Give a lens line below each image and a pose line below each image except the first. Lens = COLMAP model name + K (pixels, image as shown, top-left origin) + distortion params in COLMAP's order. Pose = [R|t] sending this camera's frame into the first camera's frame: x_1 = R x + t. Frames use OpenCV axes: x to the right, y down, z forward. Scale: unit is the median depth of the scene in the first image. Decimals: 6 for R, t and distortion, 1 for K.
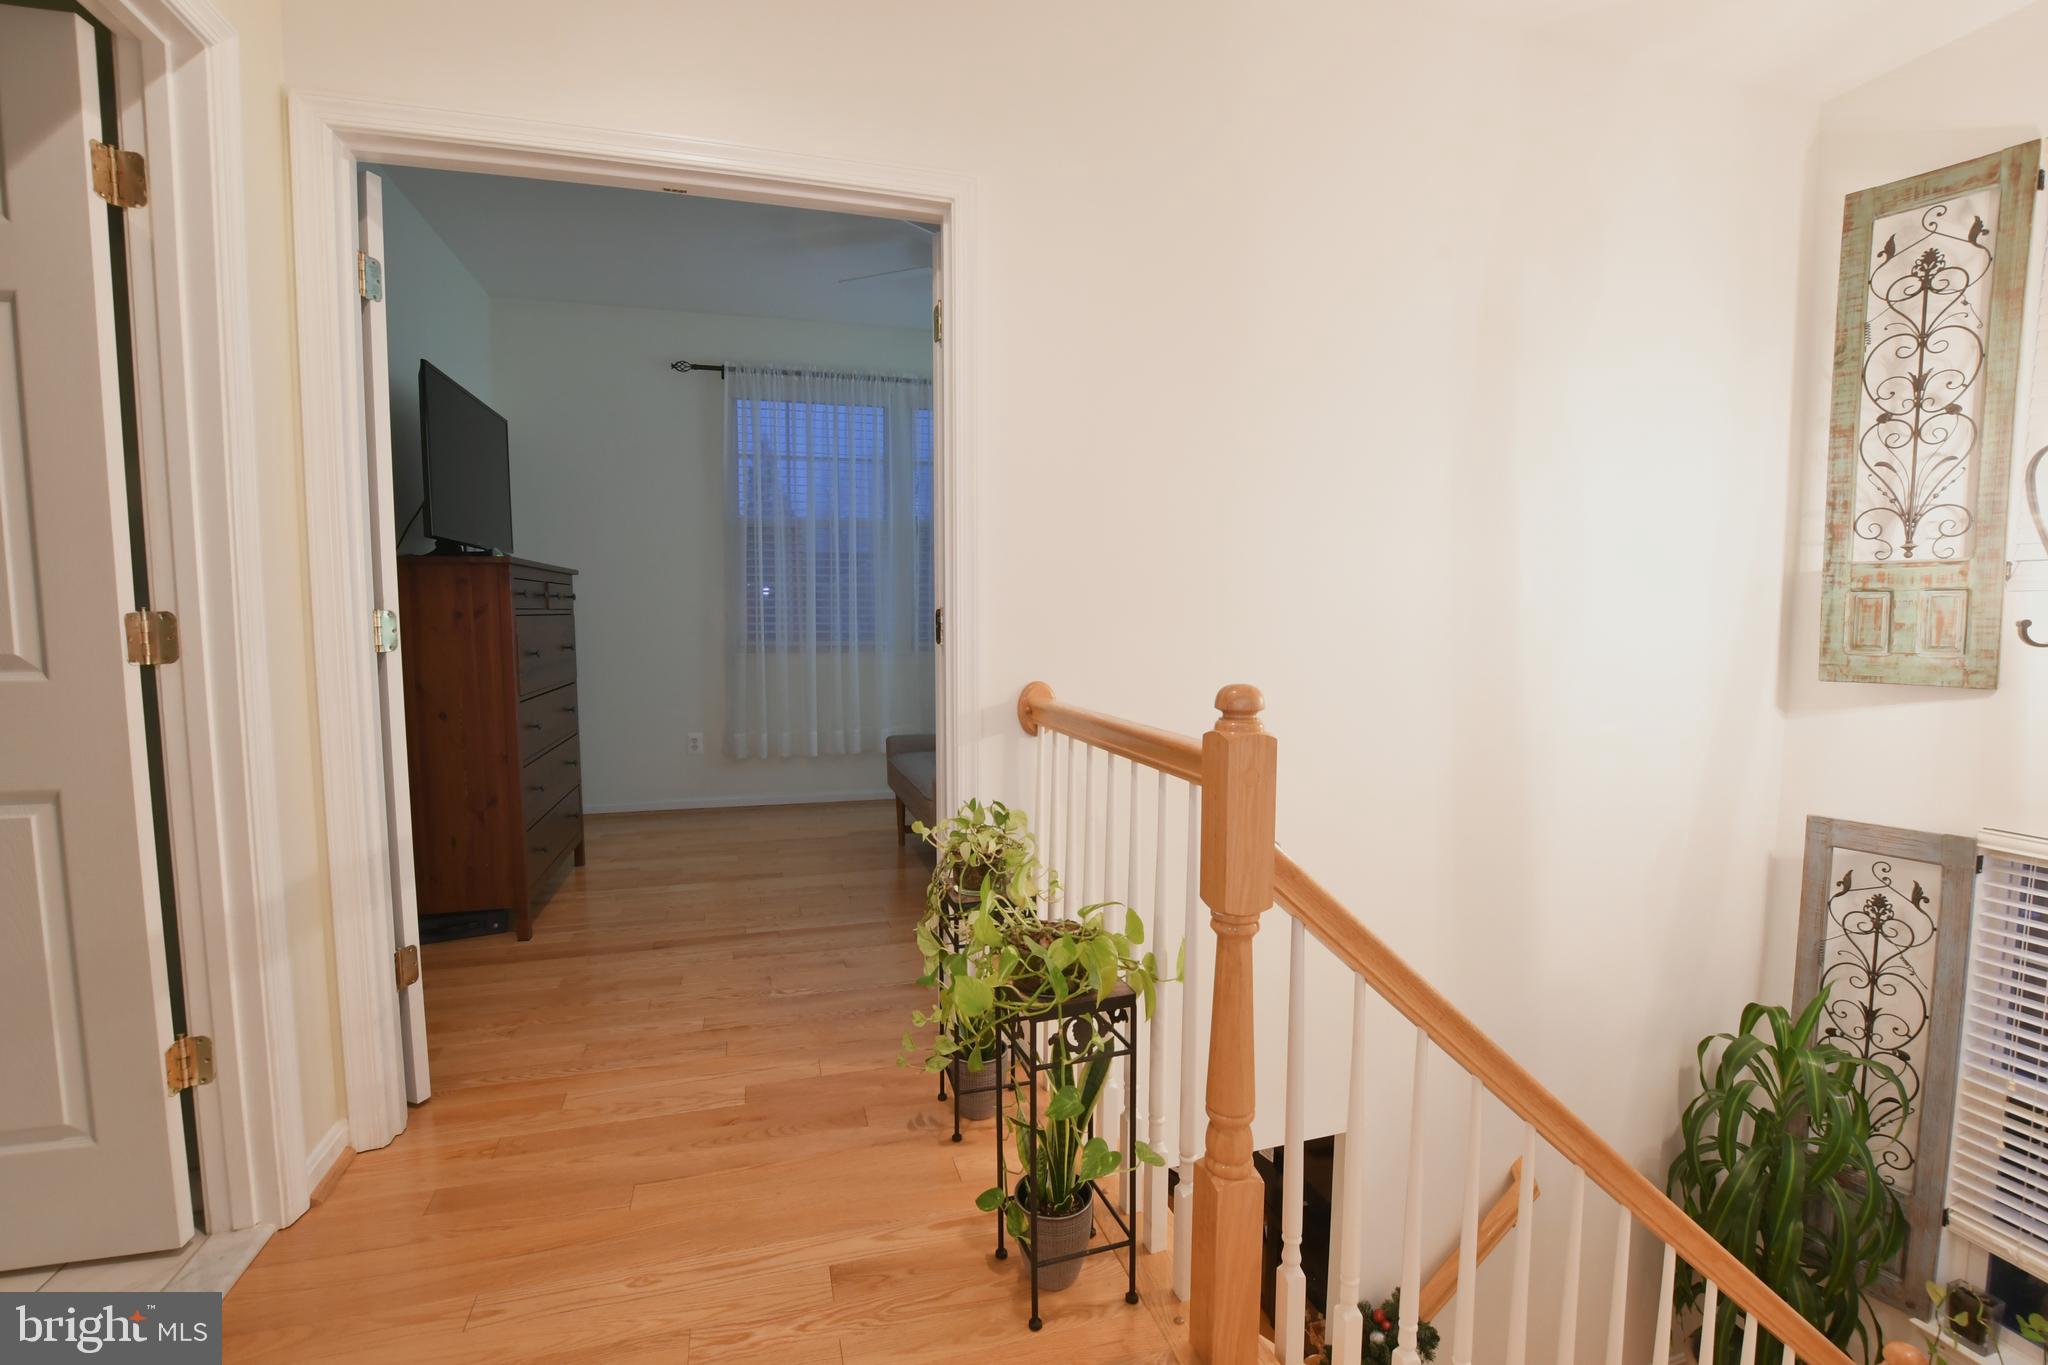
lens RADIAL K [[899.0, 0, 1017.8], [0, 899.0, 688.9], [0, 0, 1]] dist [-0.041883, 0.001522]
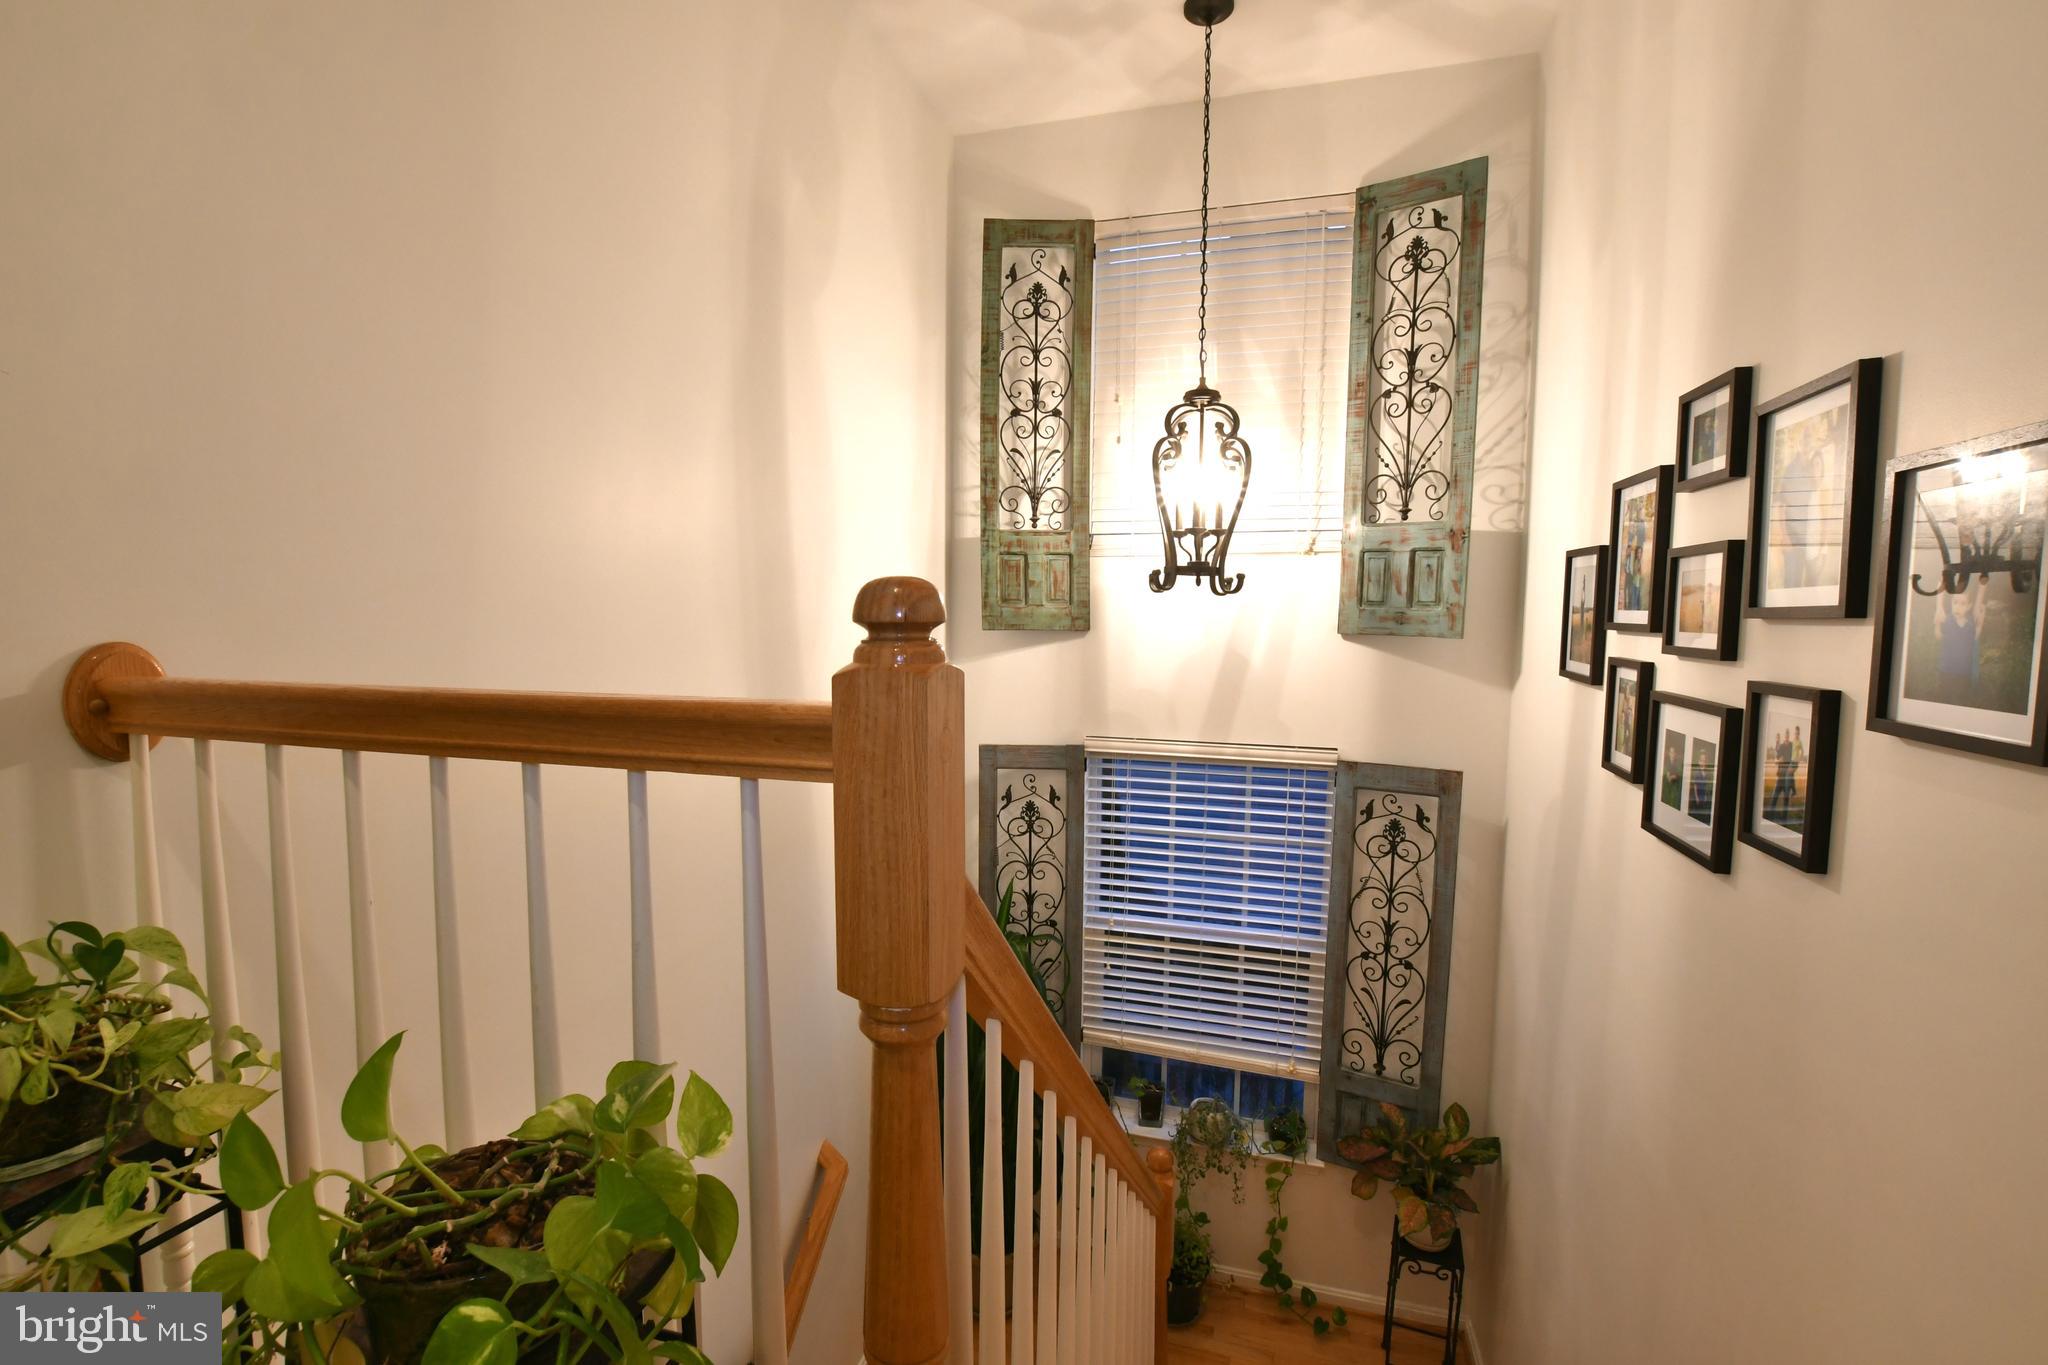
lens RADIAL K [[899.0, 0, 1026.9], [0, 899.0, 682.9], [0, 0, 1]] dist [-0.041883, 0.001522]
pose [[0.542270, -0.067100, 0.837521, -0.076264], [0.063585, 0.997225, 0.038725, 0.020247], [-0.837795, 0.032254, 0.545032, 0.305131]]
